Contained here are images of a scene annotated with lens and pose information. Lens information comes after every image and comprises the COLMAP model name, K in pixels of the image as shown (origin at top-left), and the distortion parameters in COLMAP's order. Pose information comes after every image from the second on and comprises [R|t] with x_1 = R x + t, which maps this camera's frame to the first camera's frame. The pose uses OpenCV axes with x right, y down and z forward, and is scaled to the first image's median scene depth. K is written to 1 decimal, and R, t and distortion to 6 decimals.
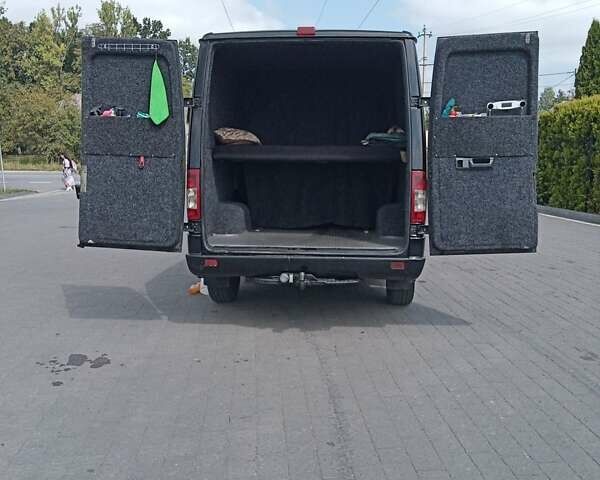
lens RADIAL K [[594.4, 0, 308.0], [0, 594.4, 238.2], [0, 0, 1]] dist [0.144752, -0.250419]
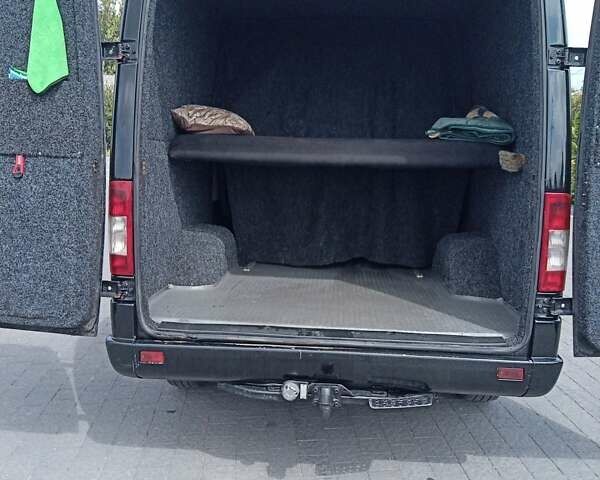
lens RADIAL K [[594.4, 0, 308.0], [0, 594.4, 238.2], [0, 0, 1]] dist [0.144752, -0.250419]
pose [[0.999844, 0.017462, 0.002643, -0.026438], [-0.017514, 0.999621, 0.021259, -0.074168], [-0.002271, -0.021301, 0.999771, 0.443408]]
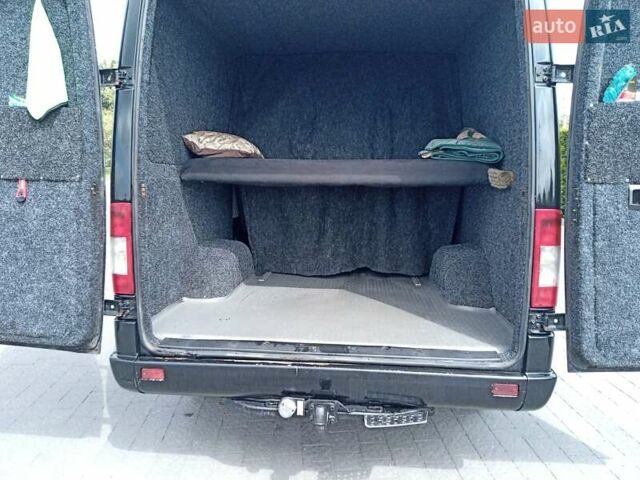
lens RADIAL K [[474.5, 0, 327.0], [0, 474.5, 232.1], [0, 0, 1]] dist [0.129231, -0.202422]
pose [[0.999871, 0.003976, -0.015550, 0.001488], [-0.004013, 0.999989, -0.002337, -0.083063], [0.015540, 0.002399, 0.999876, 0.533748]]
